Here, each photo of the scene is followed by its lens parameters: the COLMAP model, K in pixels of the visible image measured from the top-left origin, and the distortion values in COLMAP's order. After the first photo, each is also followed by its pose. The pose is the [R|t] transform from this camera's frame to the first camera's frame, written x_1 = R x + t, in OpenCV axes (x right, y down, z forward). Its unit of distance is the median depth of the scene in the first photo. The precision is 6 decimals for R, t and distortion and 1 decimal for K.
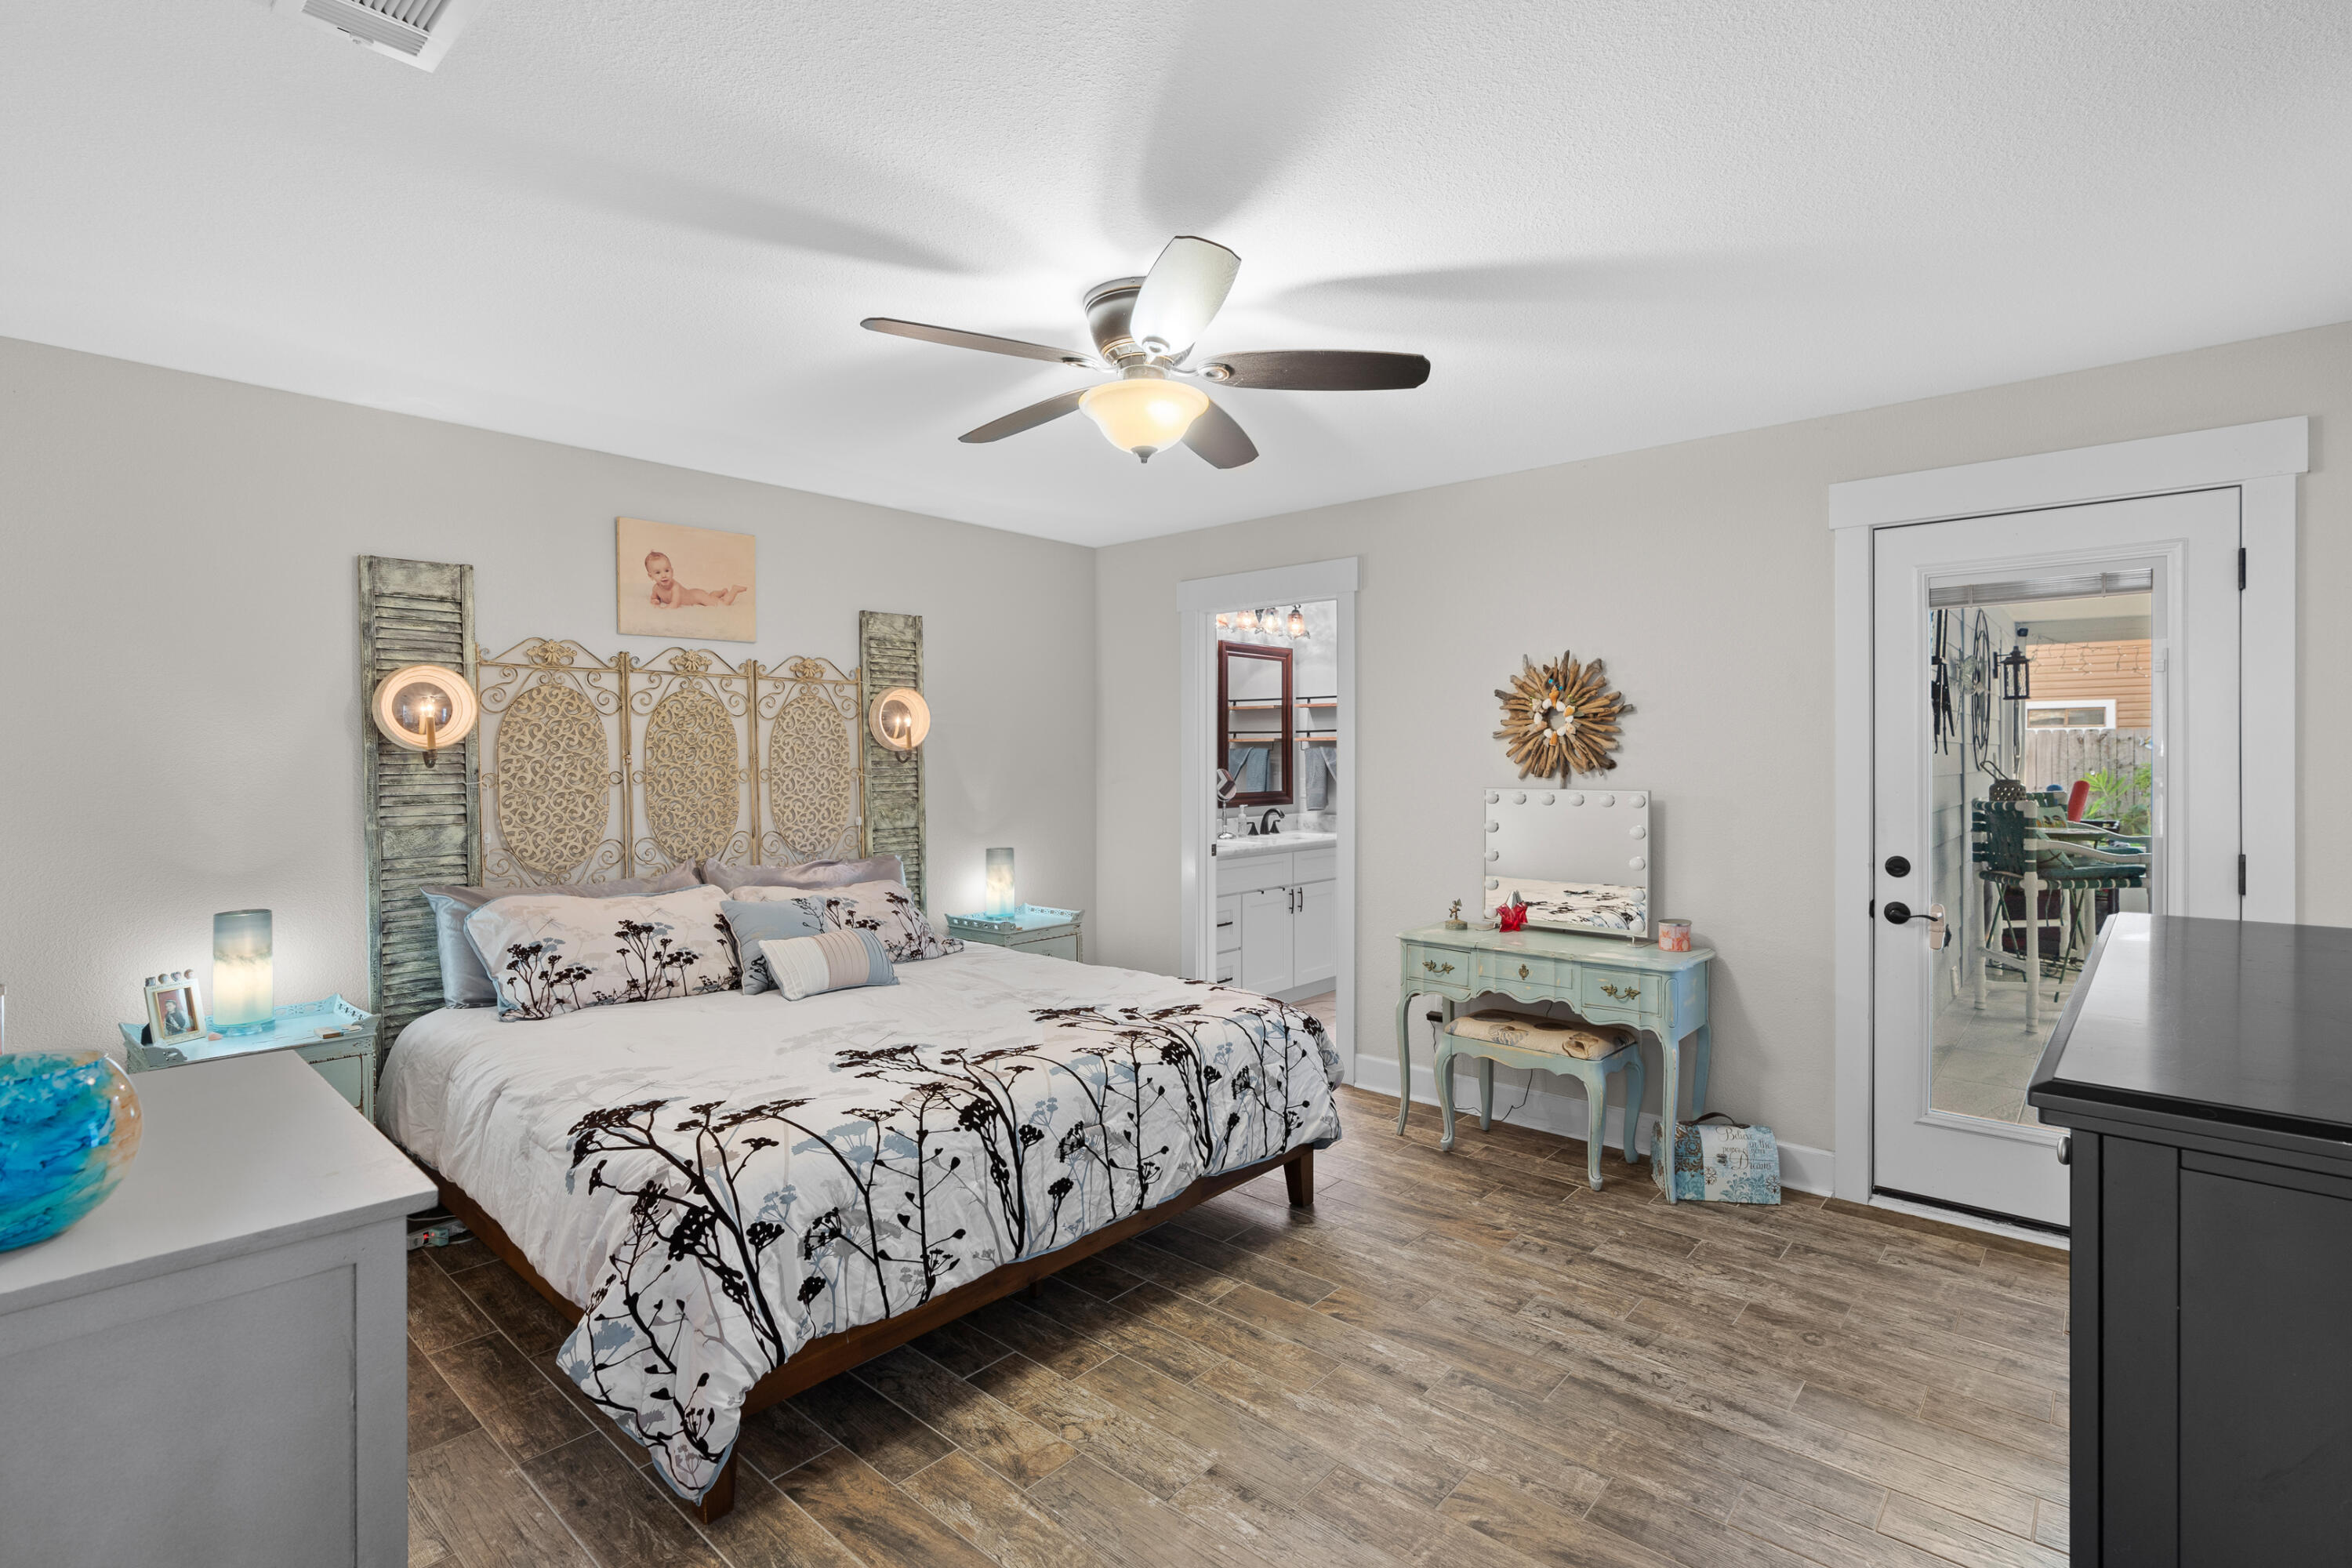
lens RADIAL K [[1108.3, 0, 1166.8], [0, 1108.3, 778.8], [0, 0, 1]] dist [-0.004580, 0.001049]
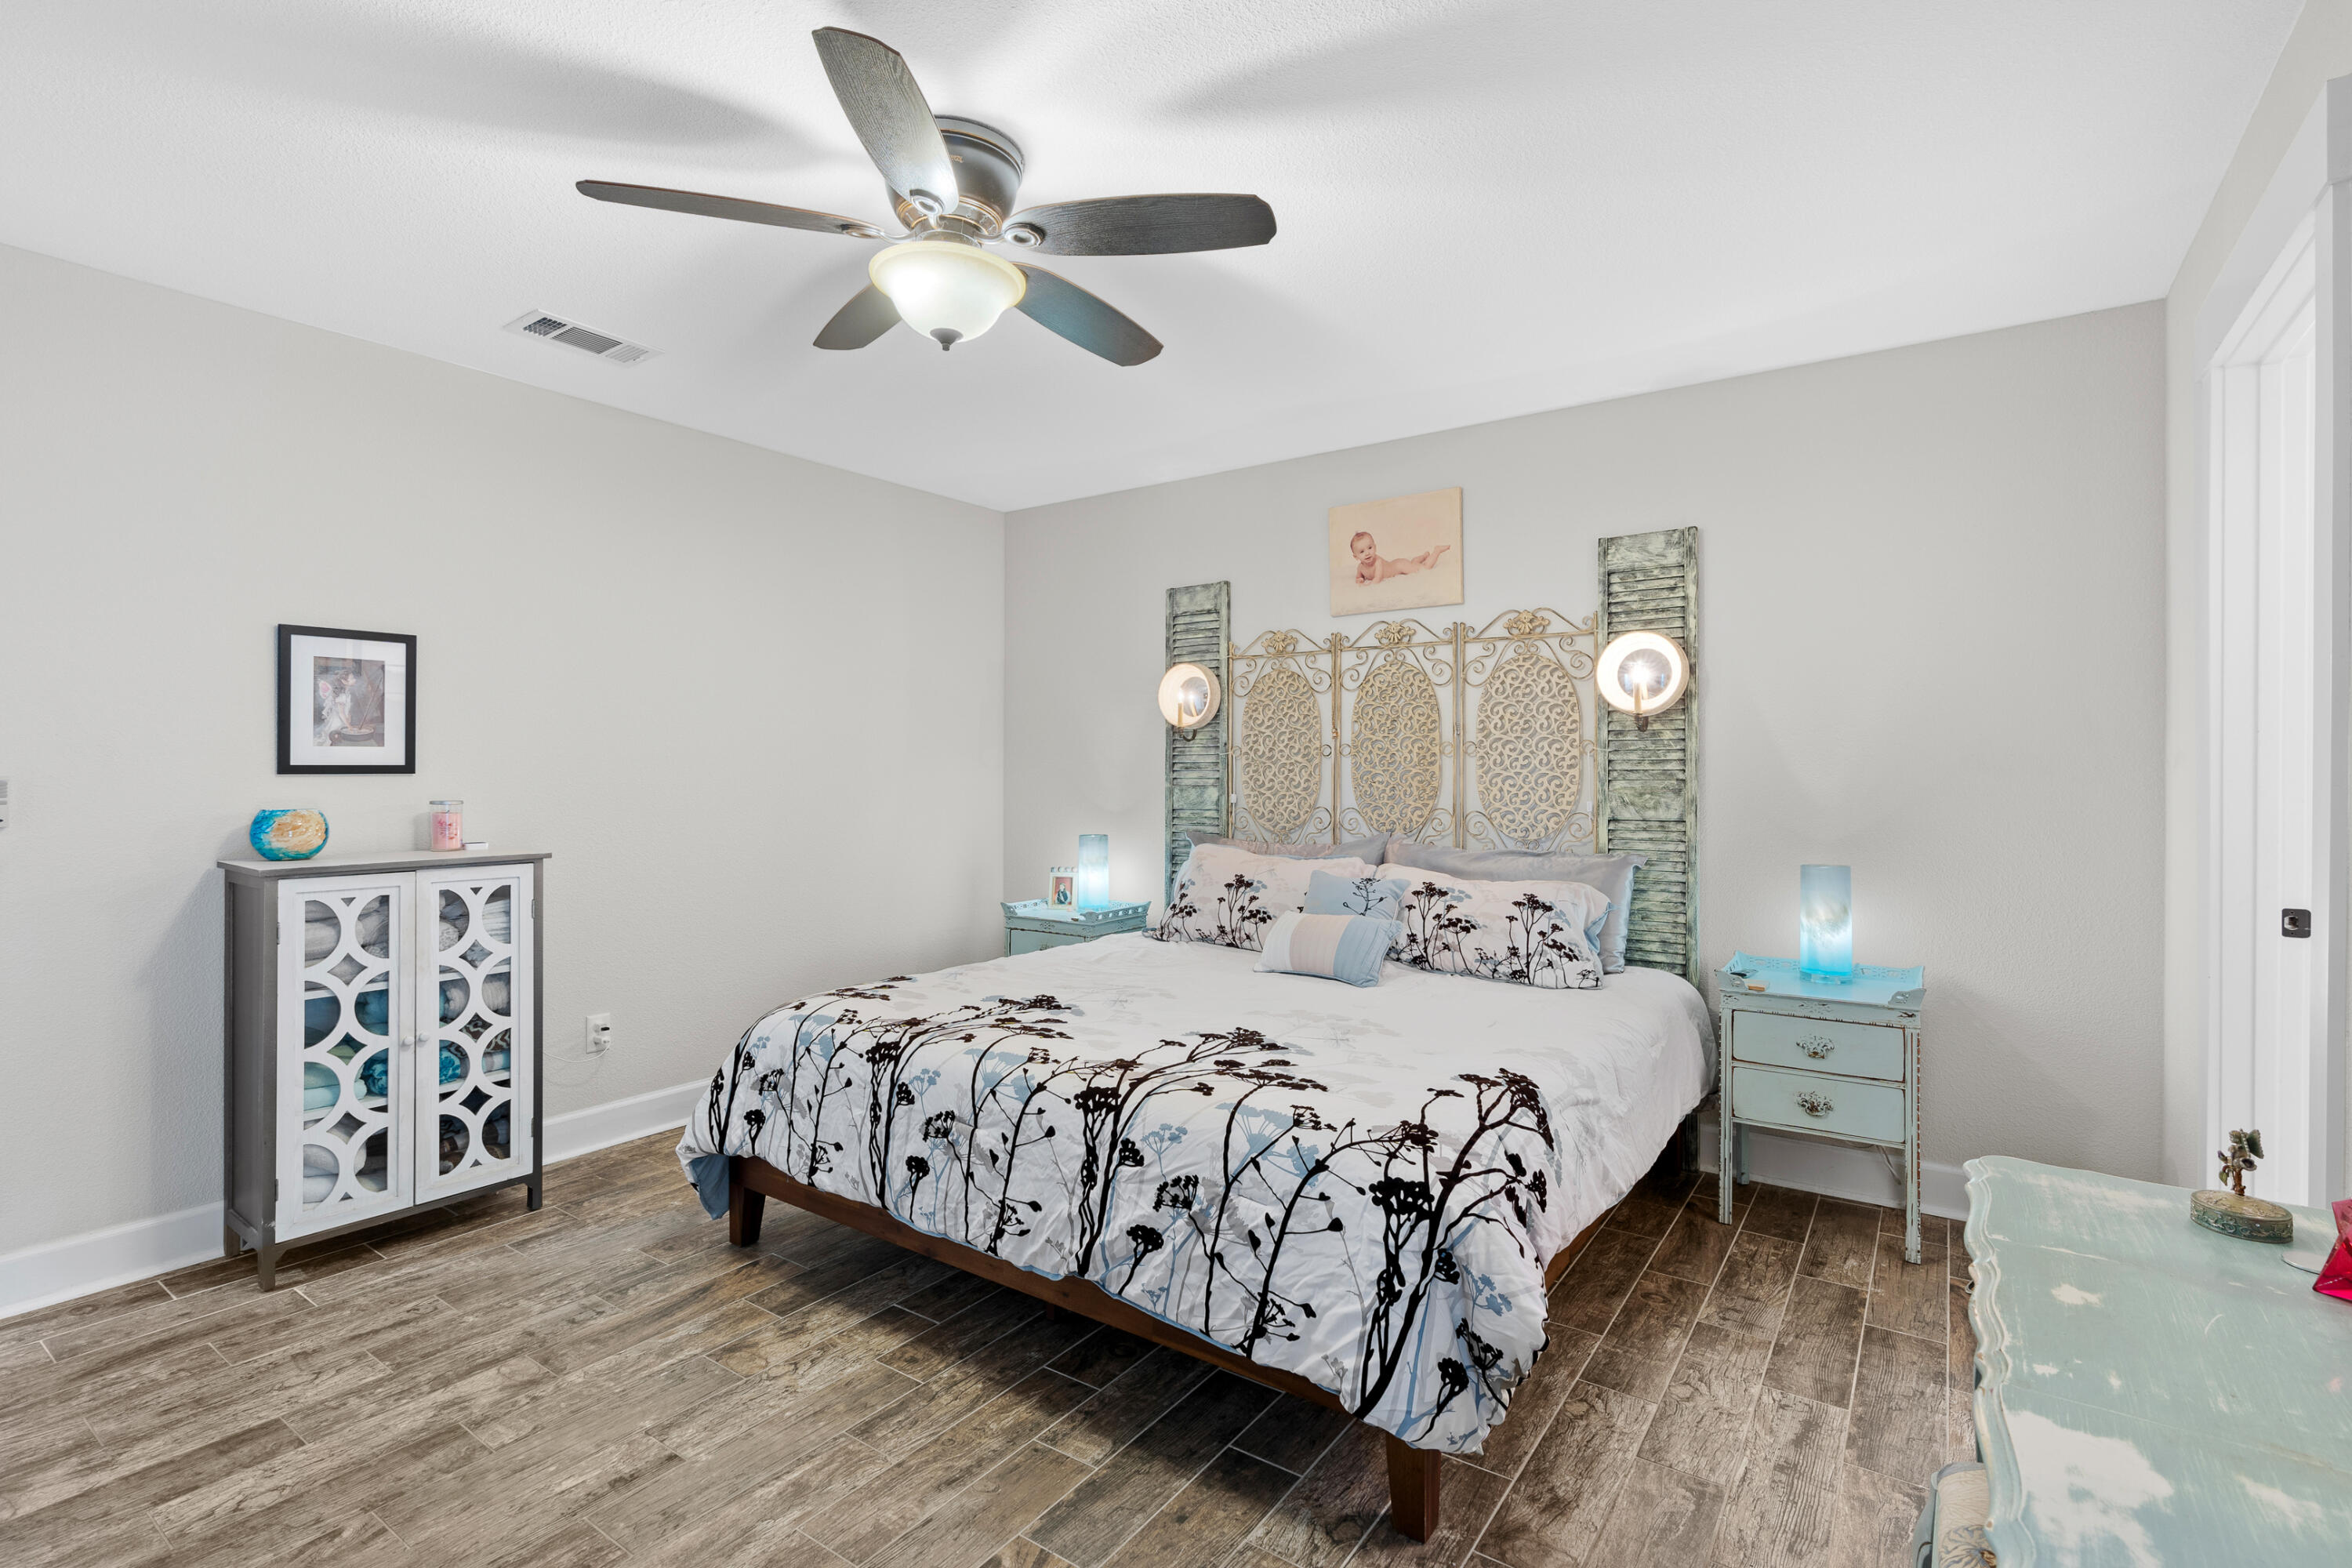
lens RADIAL K [[1108.3, 0, 1166.8], [0, 1108.3, 778.8], [0, 0, 1]] dist [-0.004580, 0.001049]
pose [[0.101862, 0.011313, -0.994734, 0.647874], [-0.019844, 0.999759, 0.009338, 0.022761], [0.994601, 0.018789, 0.102062, 0.842481]]
